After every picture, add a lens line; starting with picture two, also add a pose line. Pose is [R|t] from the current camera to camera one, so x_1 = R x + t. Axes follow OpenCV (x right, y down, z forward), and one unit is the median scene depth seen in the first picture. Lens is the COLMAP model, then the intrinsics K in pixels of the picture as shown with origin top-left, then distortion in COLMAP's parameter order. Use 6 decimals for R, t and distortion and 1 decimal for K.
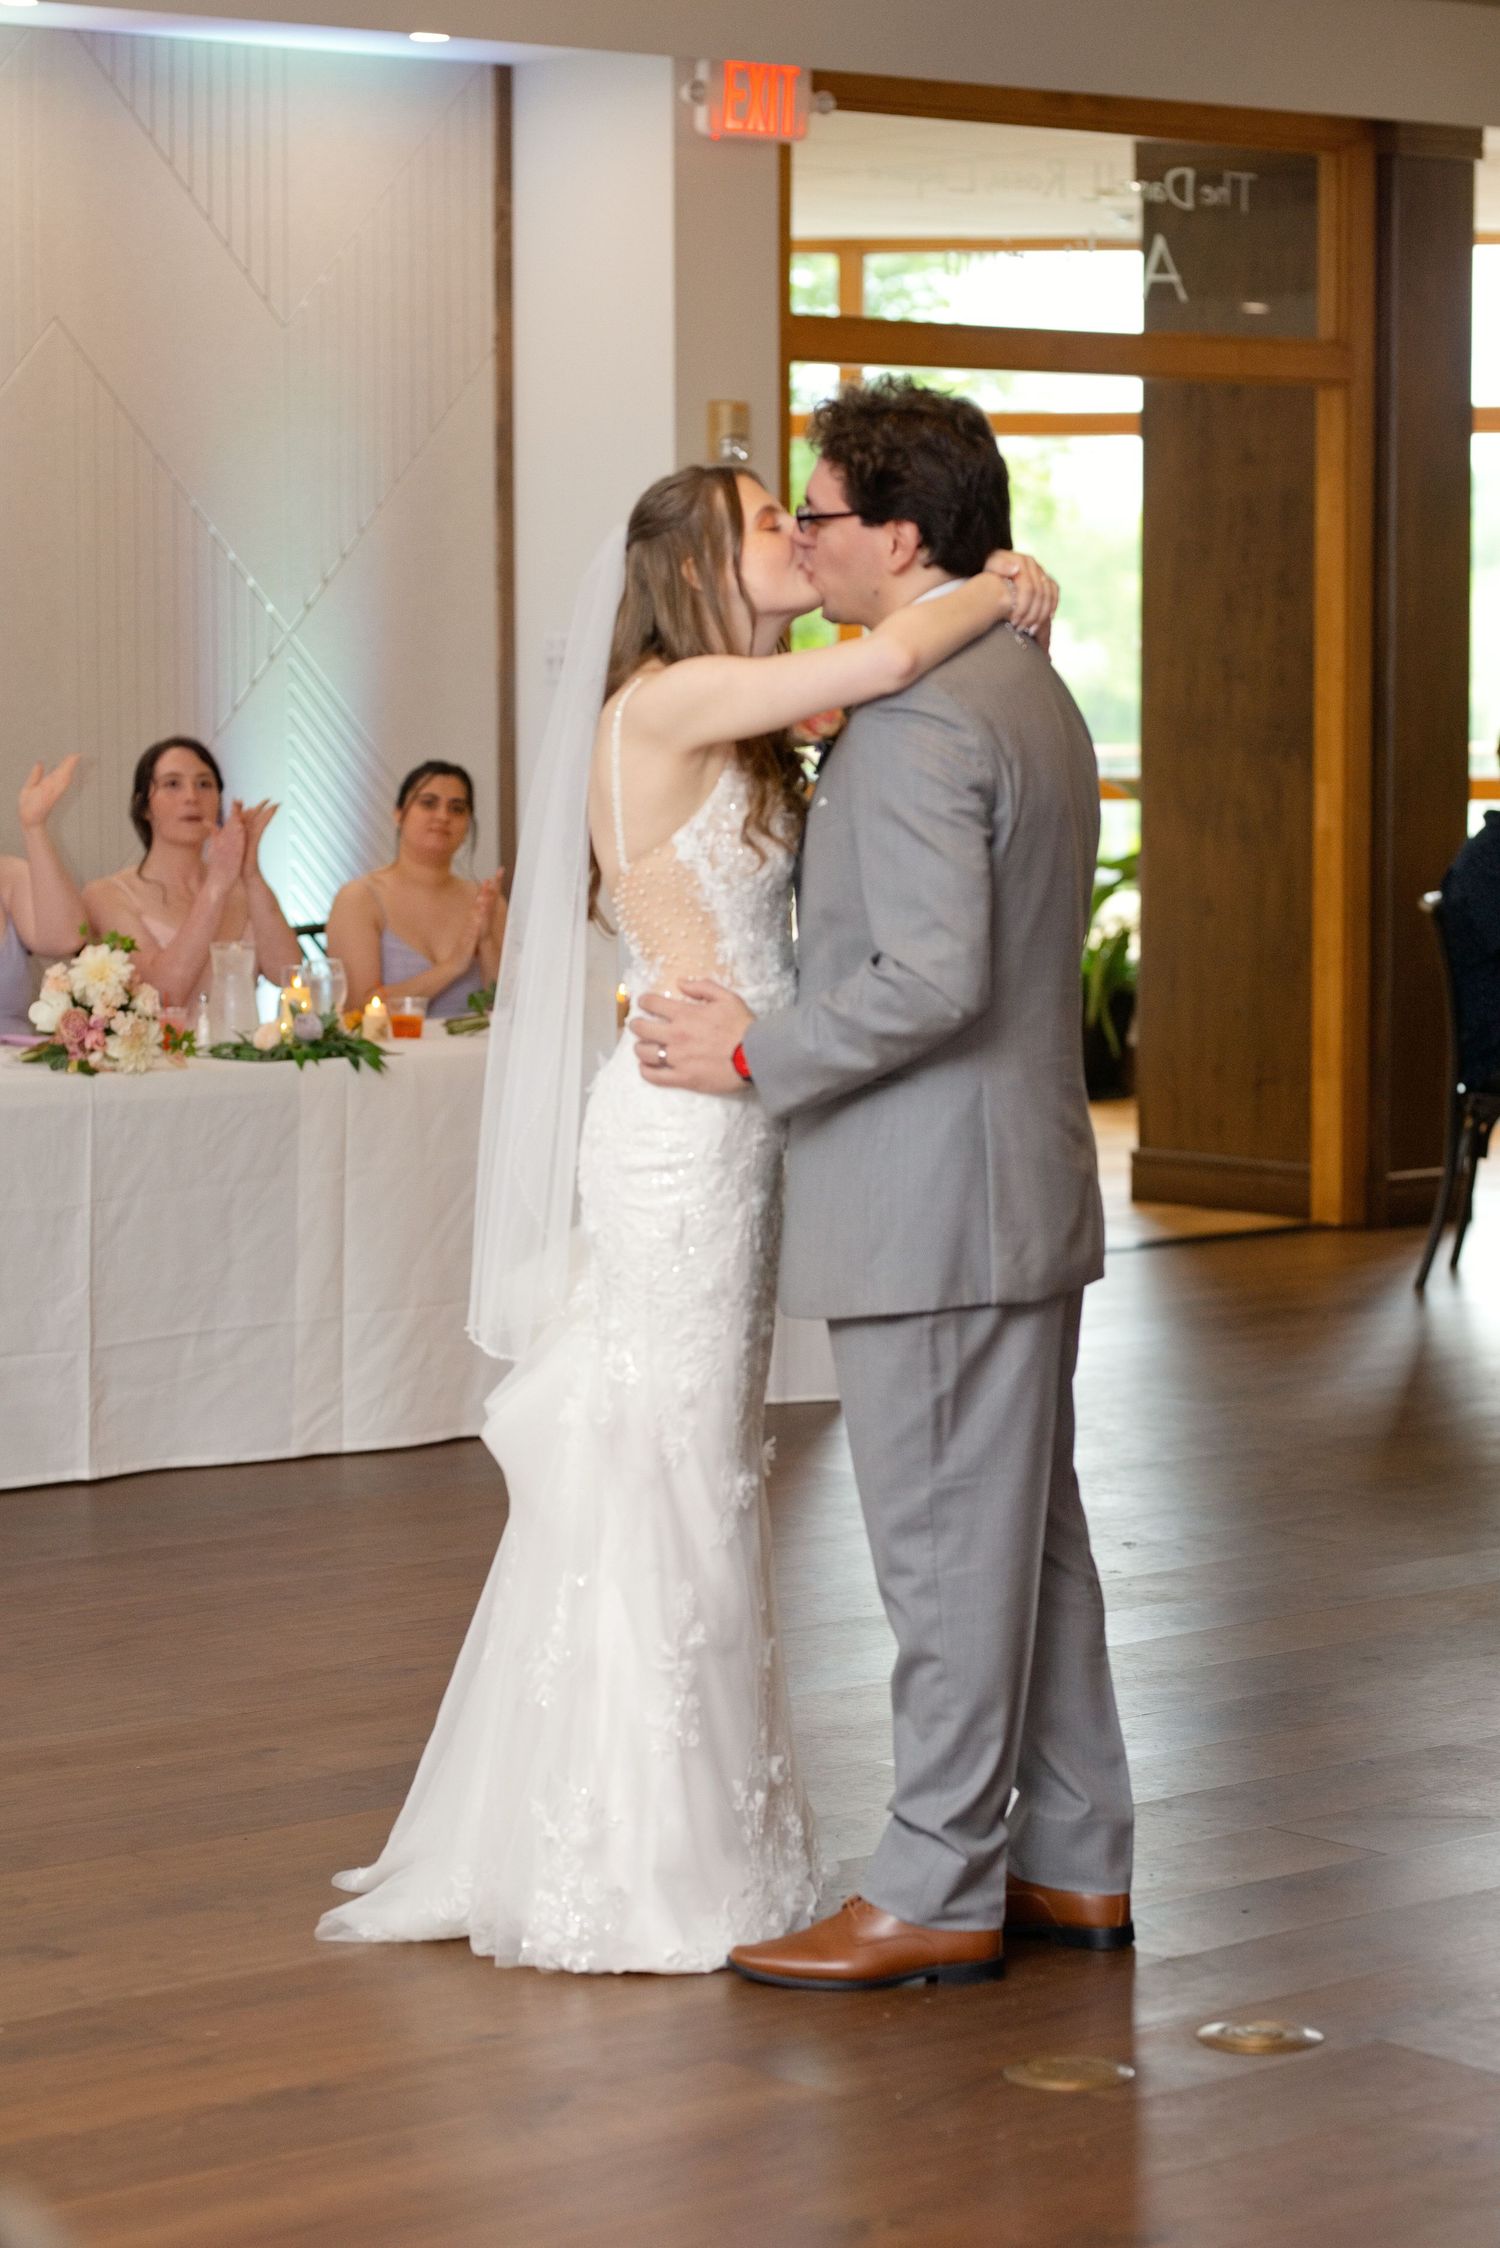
lens RADIAL K [[5366.5, 0, 750.0], [0, 5366.5, 1124.0], [0, 0, 1]] dist [0.033407, -0.069685]
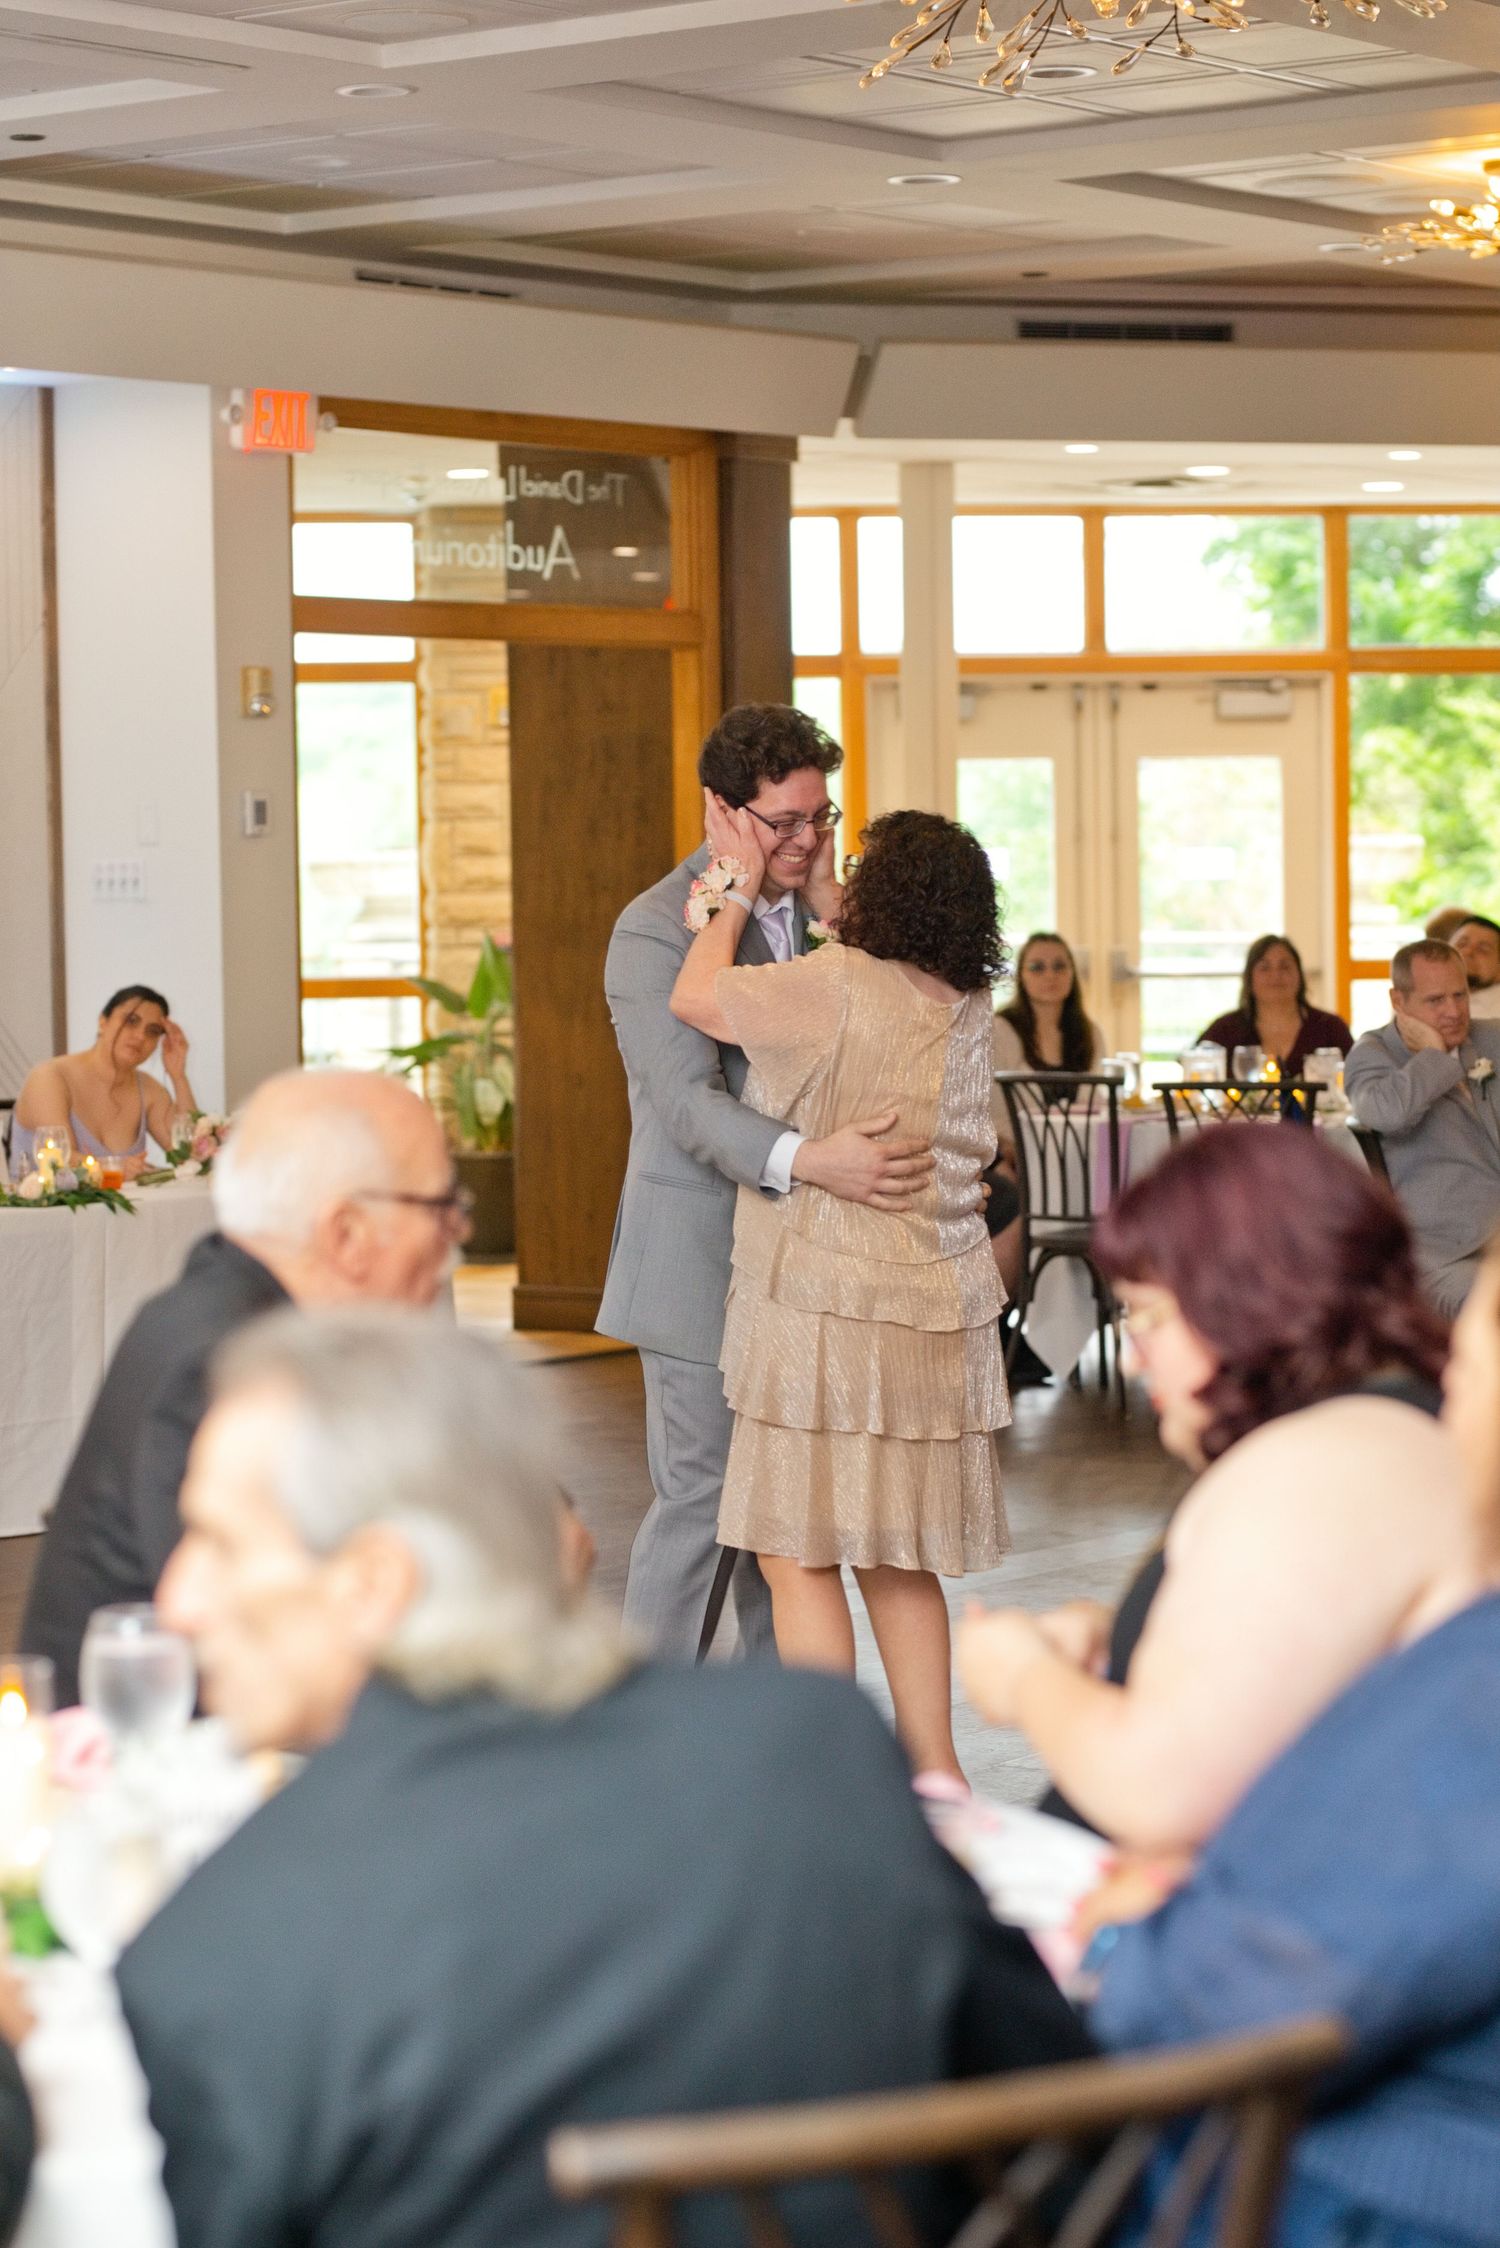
lens RADIAL K [[5391.1, 0, 749.6], [0, 5391.1, 1066.9], [0, 0, 1]] dist [0.103649, -0.078884]
pose [[0.974104, -0.022817, 0.224948, -0.216719], [0.034239, 0.998308, -0.047005, 0.020716], [-0.223494, 0.053490, 0.973236, -0.257607]]
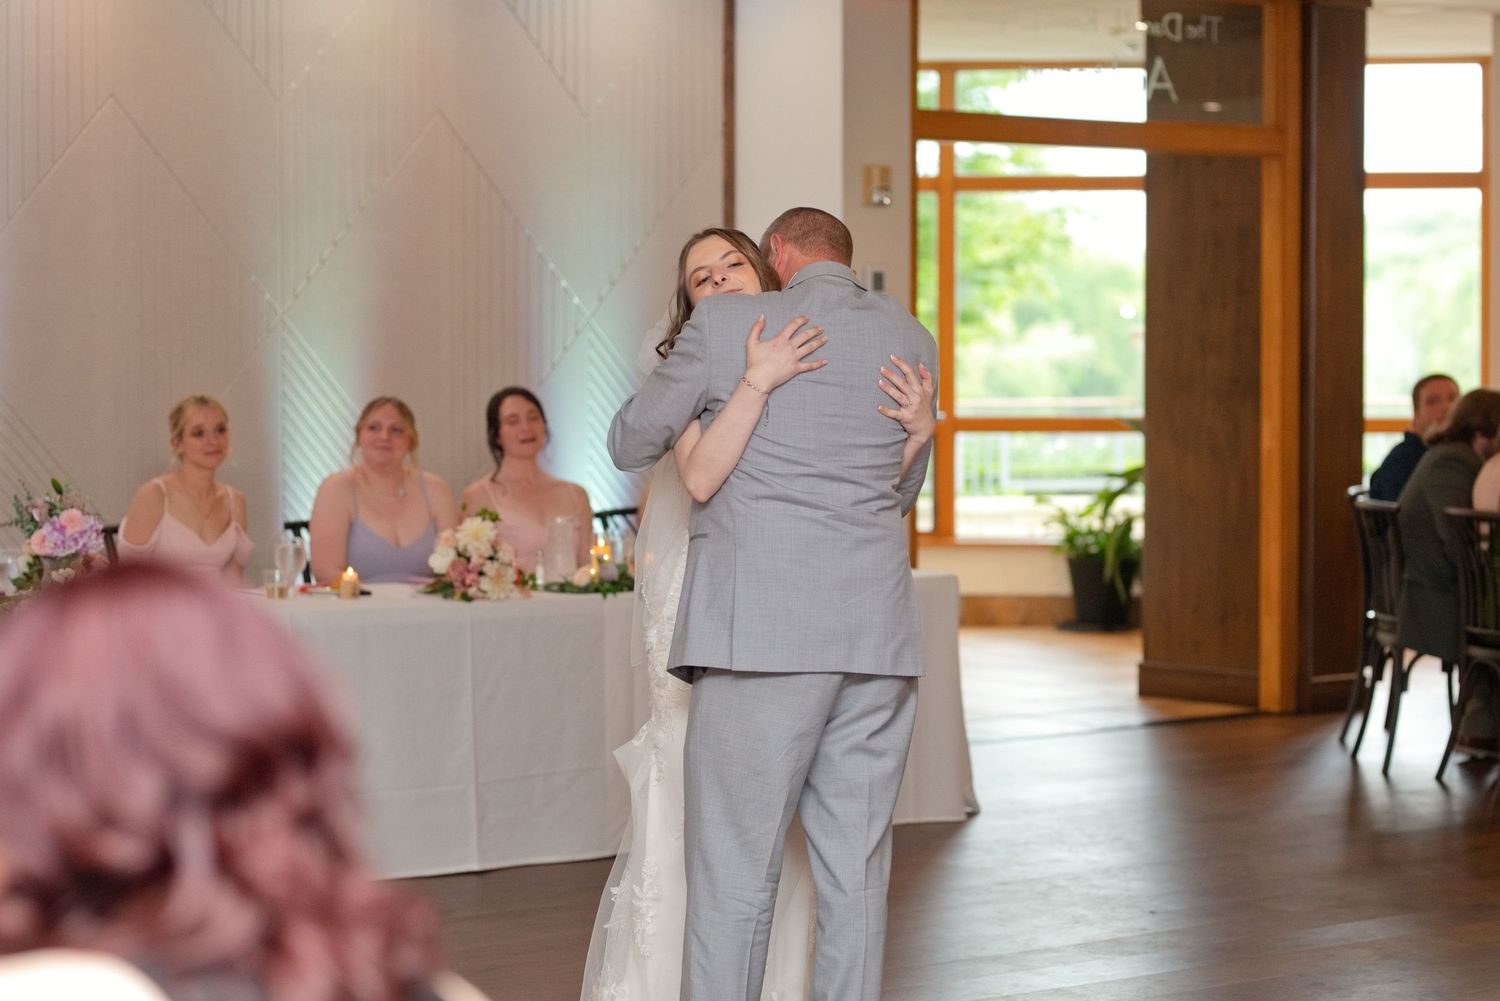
lens RADIAL K [[3639.9, 0, 750.0], [0, 3639.9, 500.5], [0, 0, 1]] dist [0.027831, -0.437377]
pose [[0.999606, 0.003138, -0.027881, -0.013946], [-0.004369, 0.999013, -0.044207, 0.007515], [0.027715, 0.044311, 0.998633, -0.034132]]
